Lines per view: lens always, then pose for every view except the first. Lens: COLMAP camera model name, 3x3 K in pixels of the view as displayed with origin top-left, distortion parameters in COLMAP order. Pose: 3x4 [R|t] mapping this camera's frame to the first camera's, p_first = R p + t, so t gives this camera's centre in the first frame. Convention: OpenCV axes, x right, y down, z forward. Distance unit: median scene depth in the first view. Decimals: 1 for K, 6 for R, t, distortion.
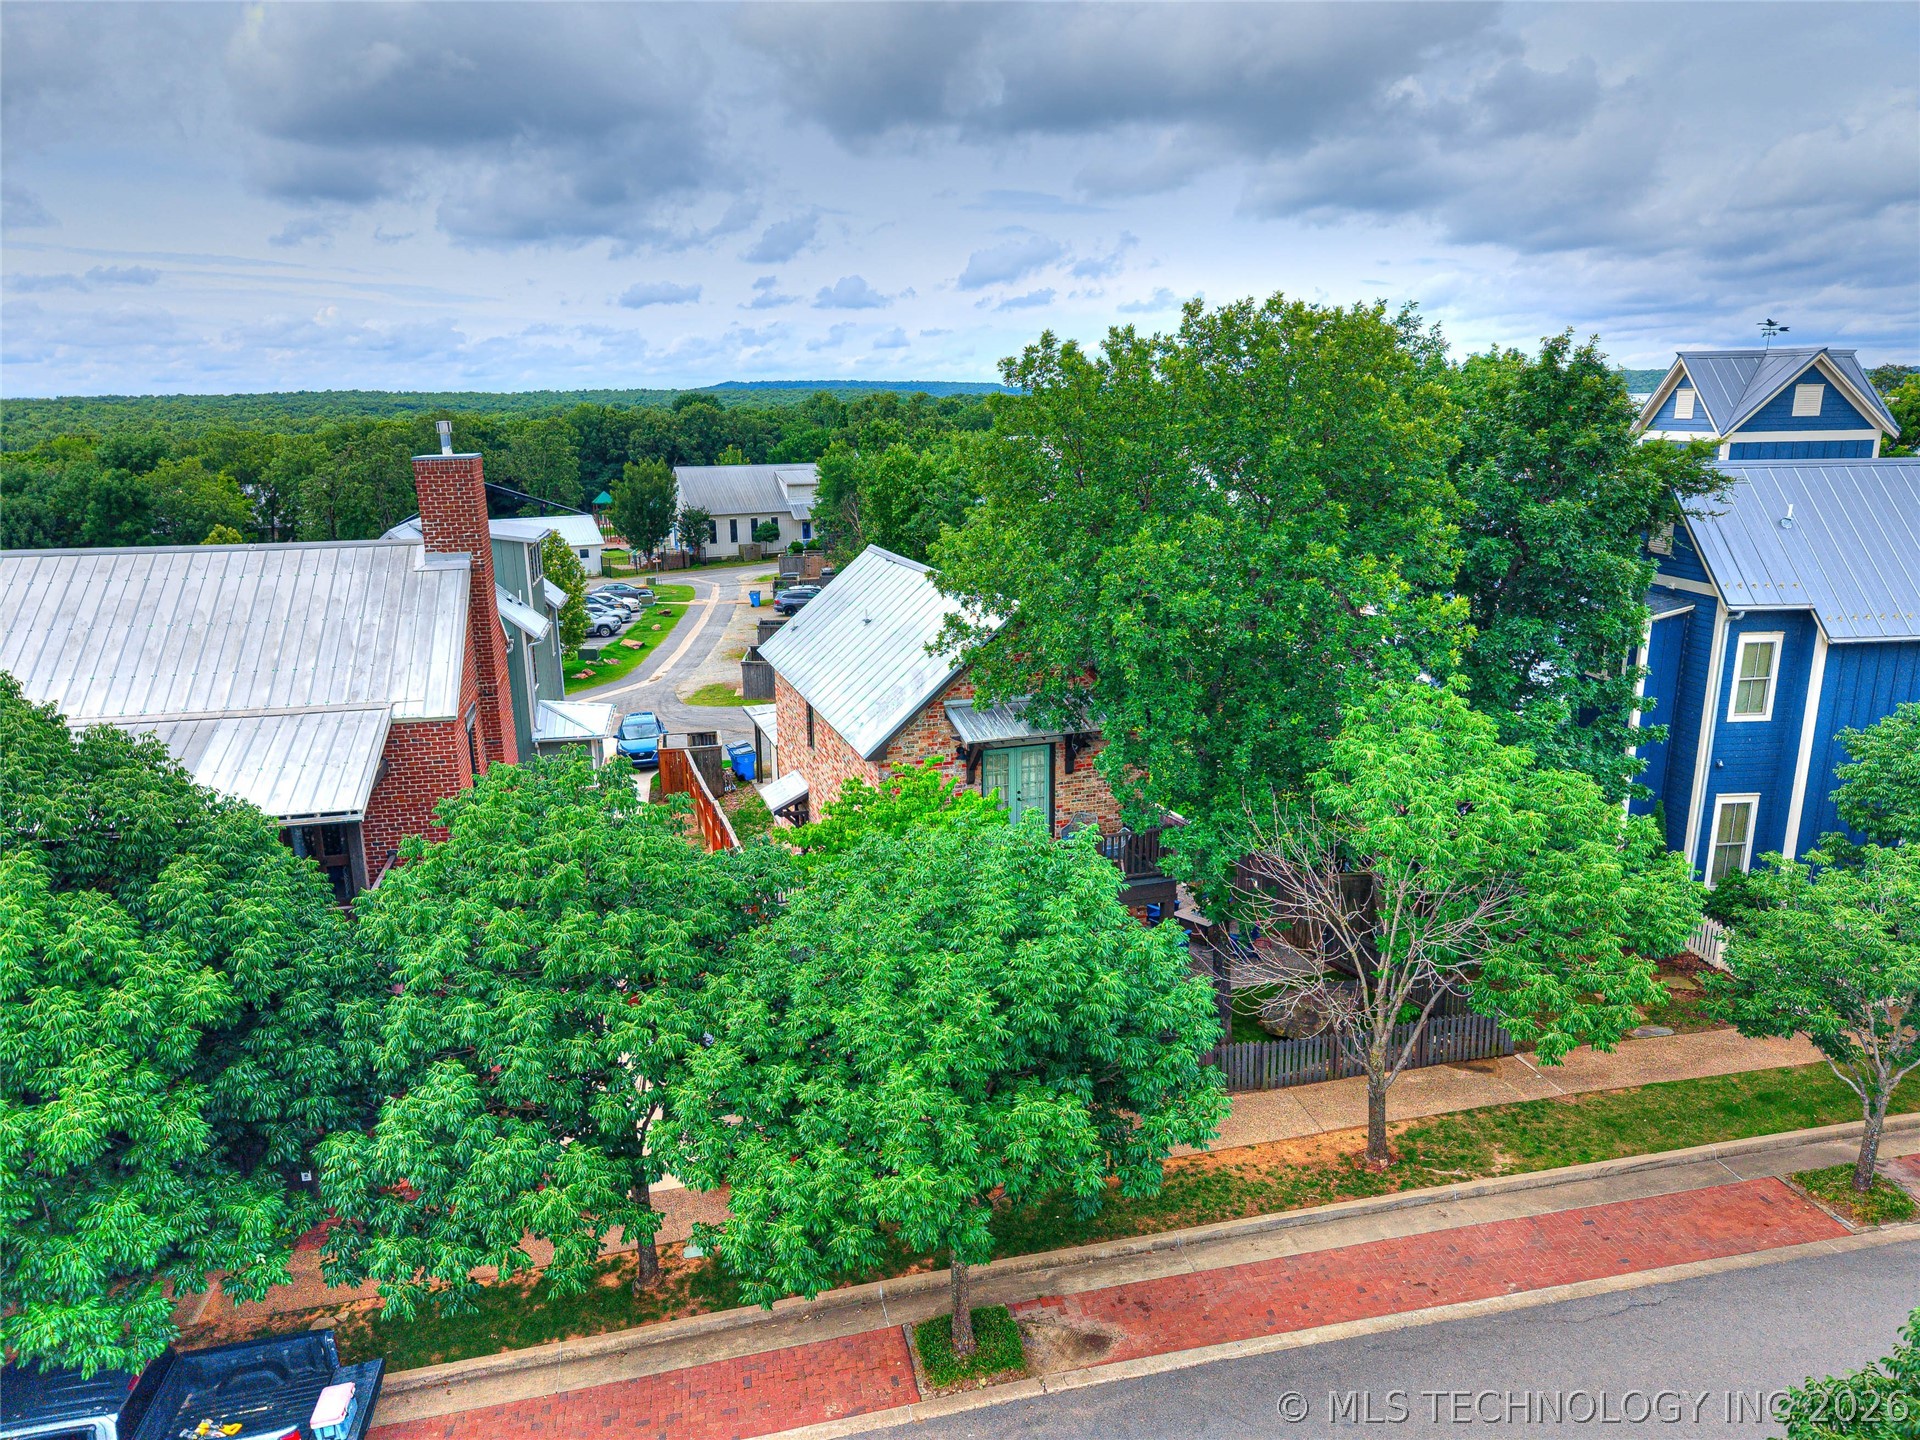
lens RADIAL K [[1285.1, 0, 959.0], [0, 1285.1, 721.6], [0, 0, 1]] dist [0.016322, -0.010497]
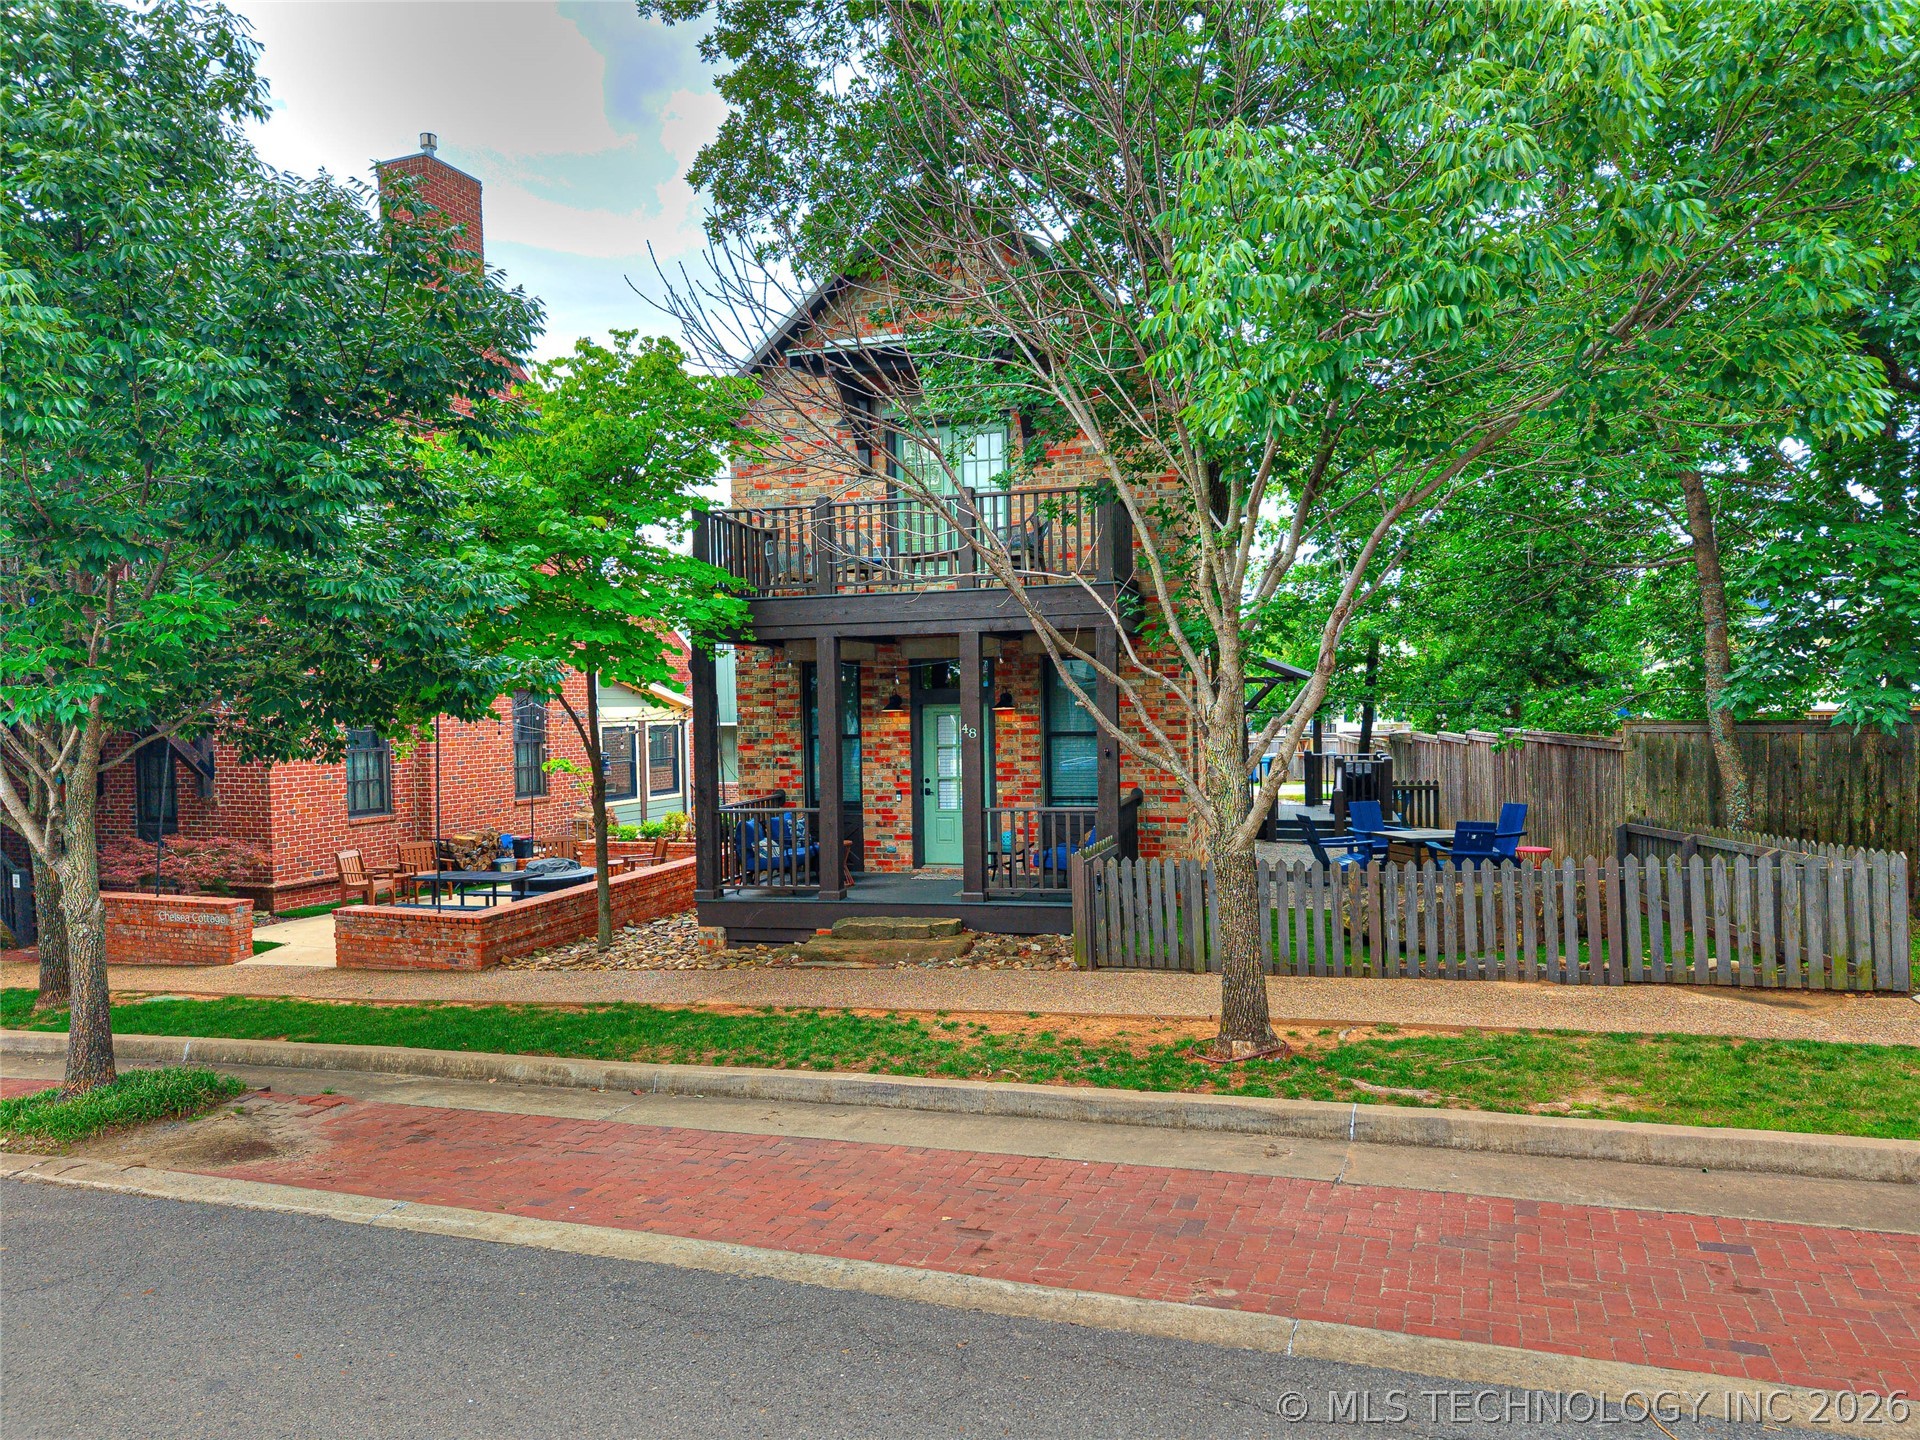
lens RADIAL K [[1285.1, 0, 952.1], [0, 1285.1, 715.9], [0, 0, 1]] dist [0.016322, -0.010497]
pose [[0.833881, 0.000690, -0.551944, 0.469462], [-0.119104, 0.976664, -0.178723, 0.323889], [0.538941, 0.214772, 0.814503, 0.618636]]
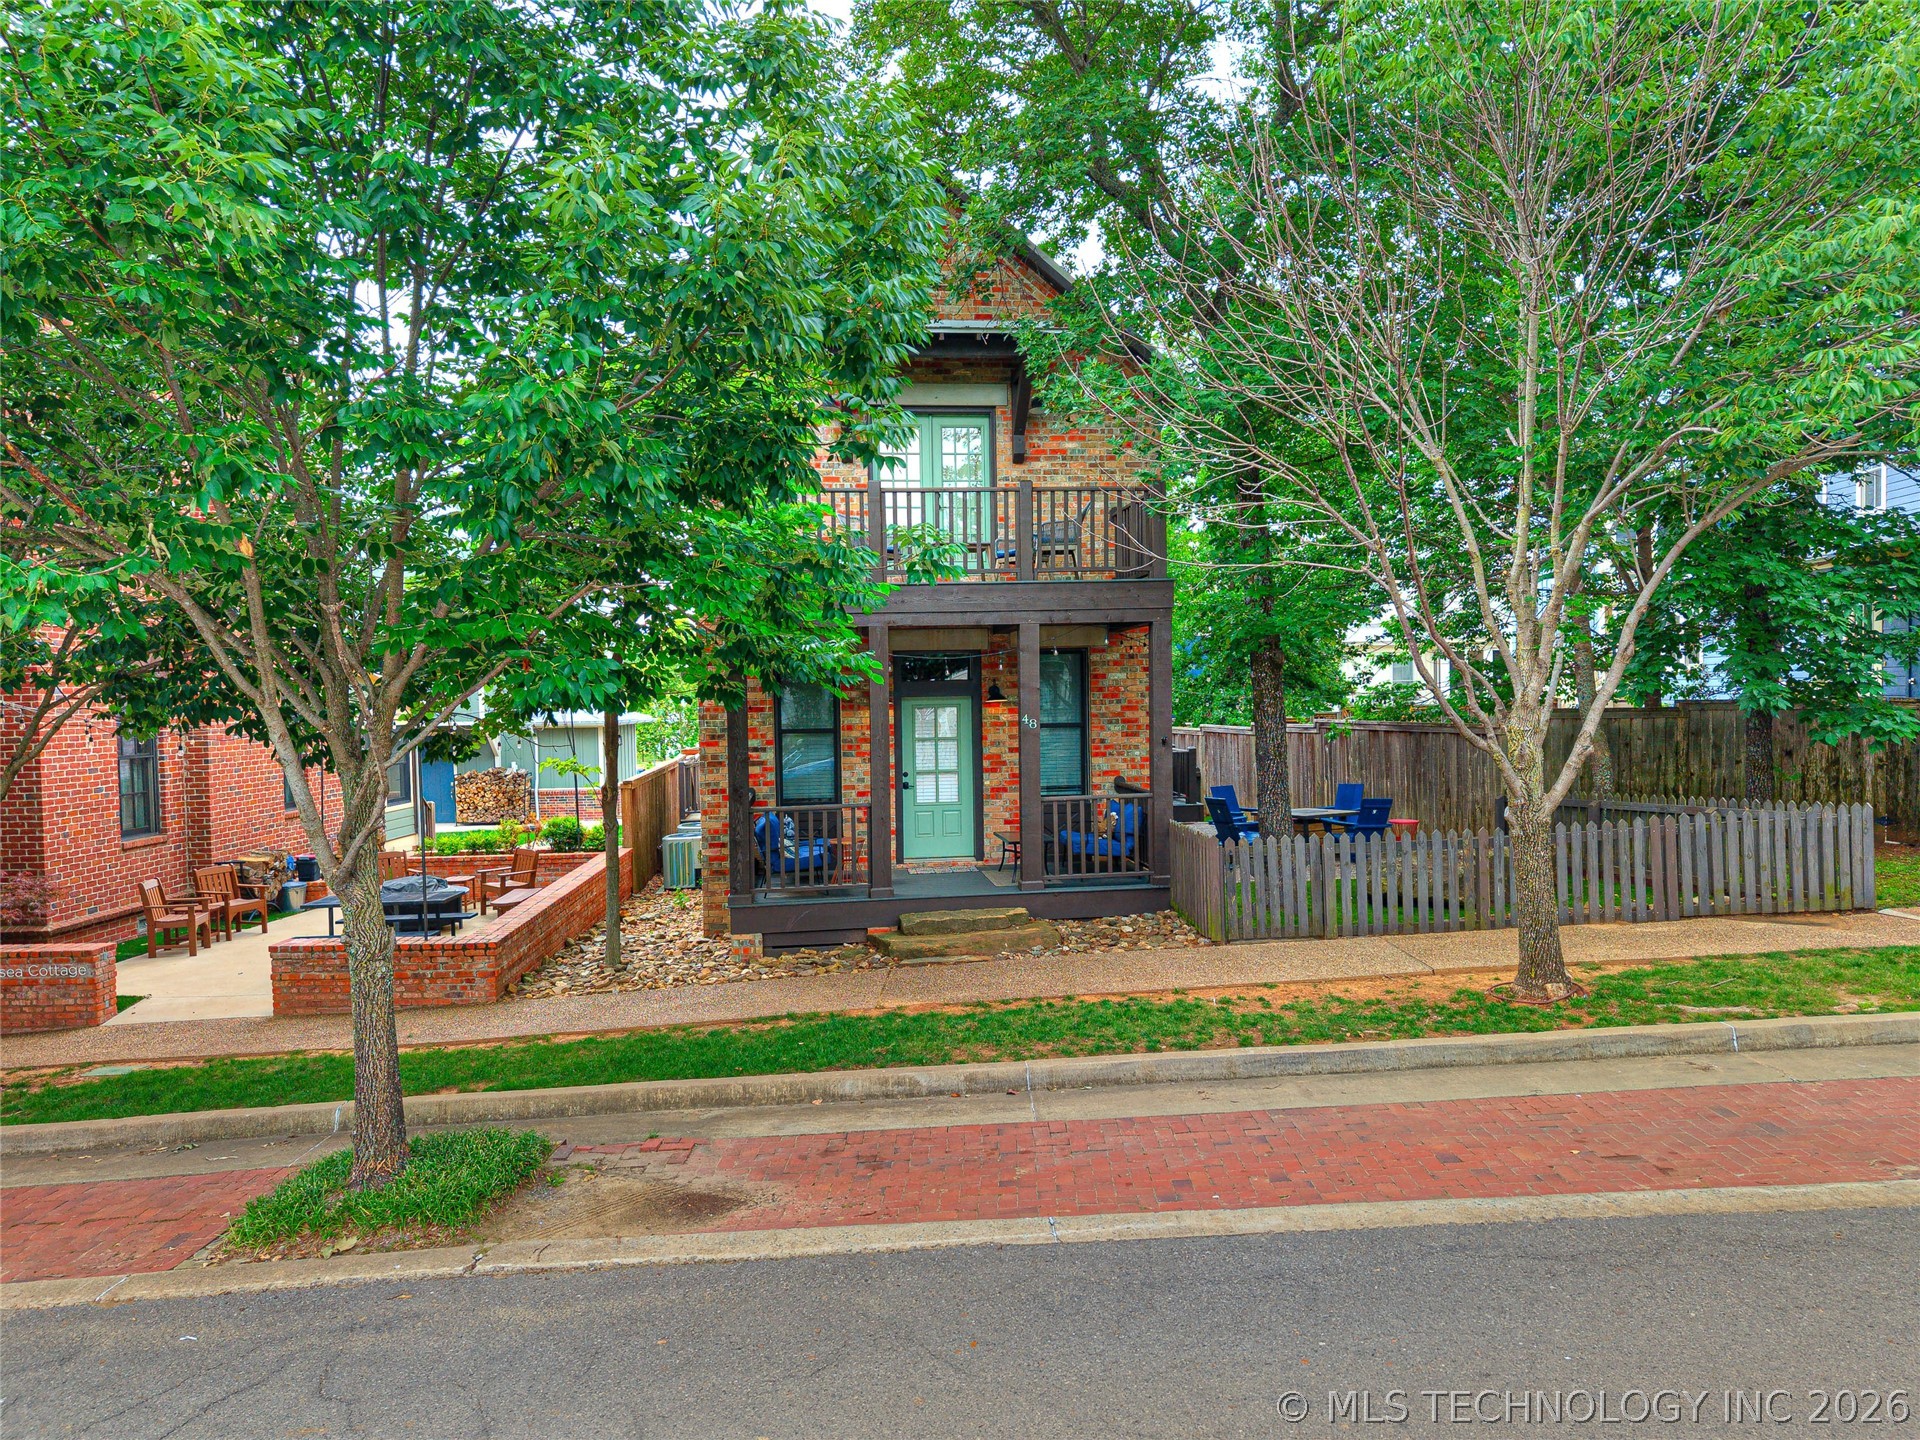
lens RADIAL K [[1285.1, 0, 959.2], [0, 1285.1, 712.5], [0, 0, 1]] dist [0.016322, -0.010497]
pose [[0.979390, -0.006148, -0.201884, 0.219483], [-0.037886, 0.976203, -0.213525, 0.351191], [0.198392, 0.216773, 0.955850, 0.518347]]
